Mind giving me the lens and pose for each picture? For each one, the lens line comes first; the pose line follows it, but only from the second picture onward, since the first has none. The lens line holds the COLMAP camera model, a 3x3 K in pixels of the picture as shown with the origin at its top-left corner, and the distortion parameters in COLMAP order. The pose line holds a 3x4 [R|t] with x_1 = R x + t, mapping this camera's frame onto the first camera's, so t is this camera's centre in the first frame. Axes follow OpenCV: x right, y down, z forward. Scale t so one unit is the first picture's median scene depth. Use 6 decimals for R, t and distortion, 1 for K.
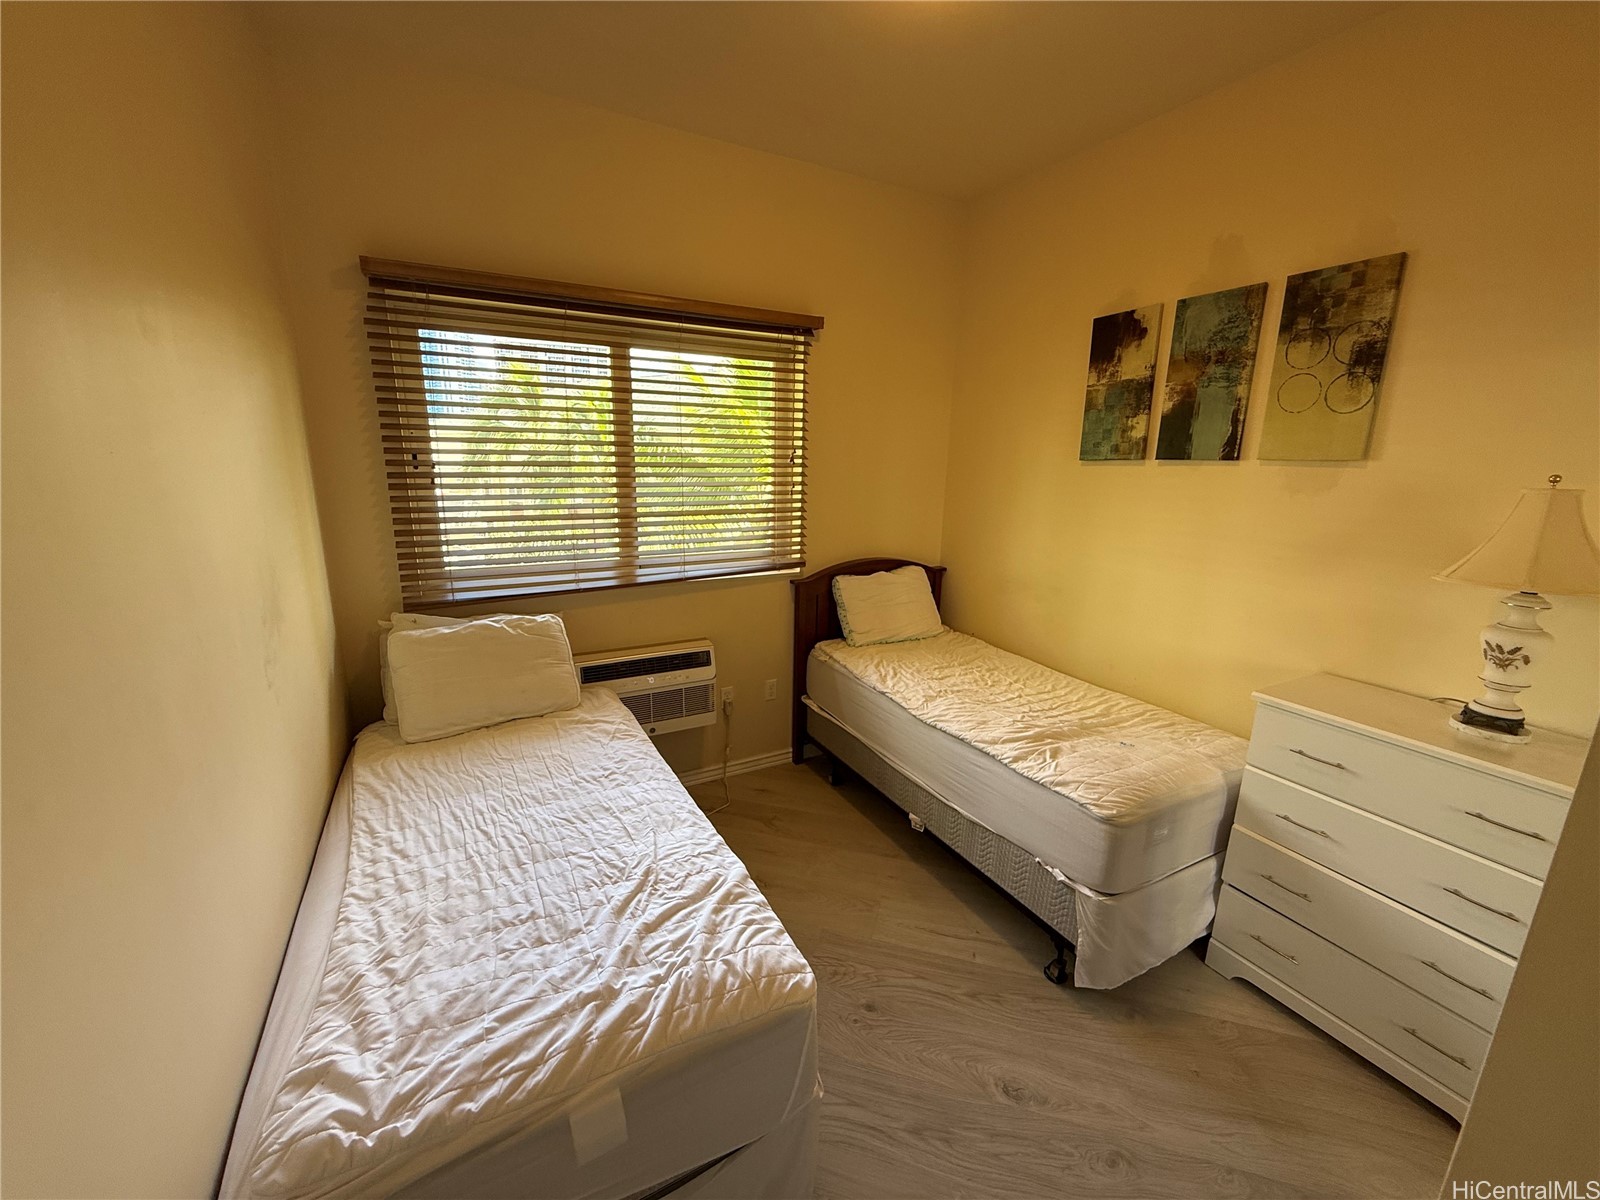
lens RADIAL K [[637.2, 0, 797.2], [0, 637.2, 601.6], [0, 0, 1]] dist [-0.001934, -0.000205]
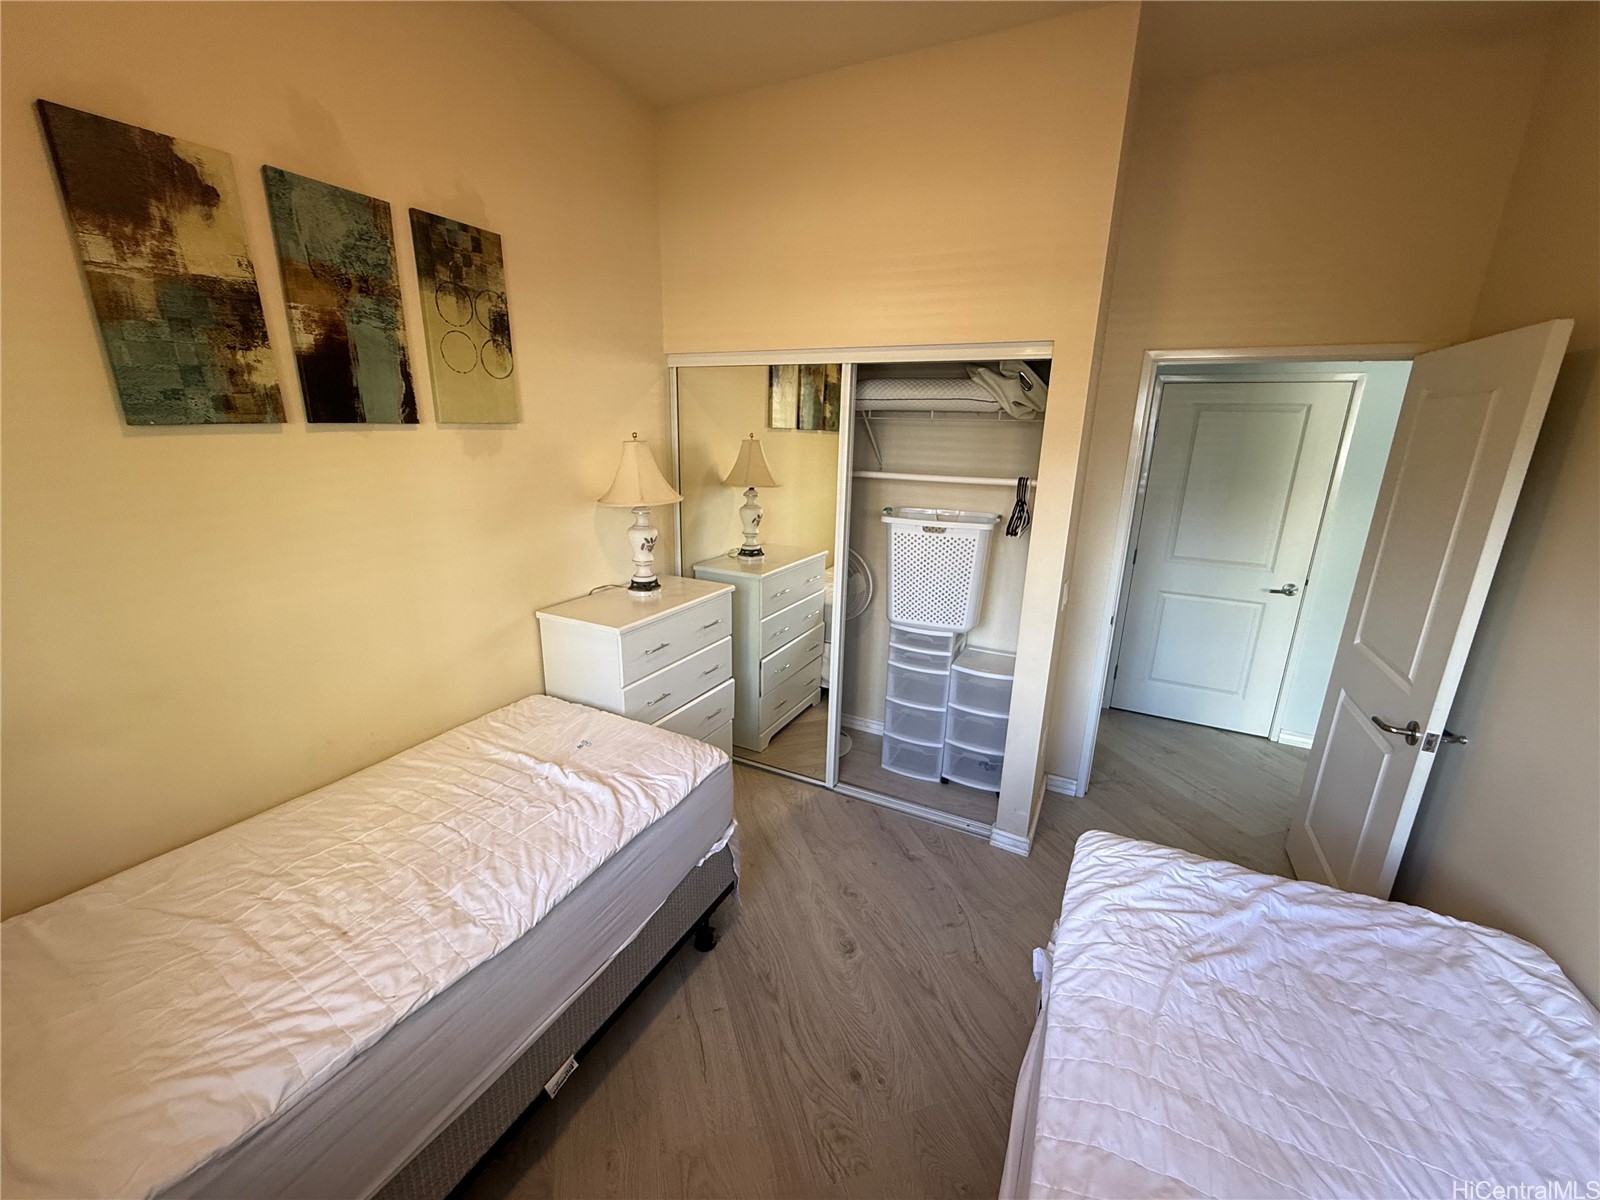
lens RADIAL K [[637.2, 0, 797.2], [0, 637.2, 601.6], [0, 0, 1]] dist [-0.001934, -0.000205]
pose [[-0.564315, -0.250622, 0.786599, -0.306345], [0.152282, 0.904856, 0.397549, -0.262002], [-0.811393, 0.344127, -0.472458, 1.051760]]
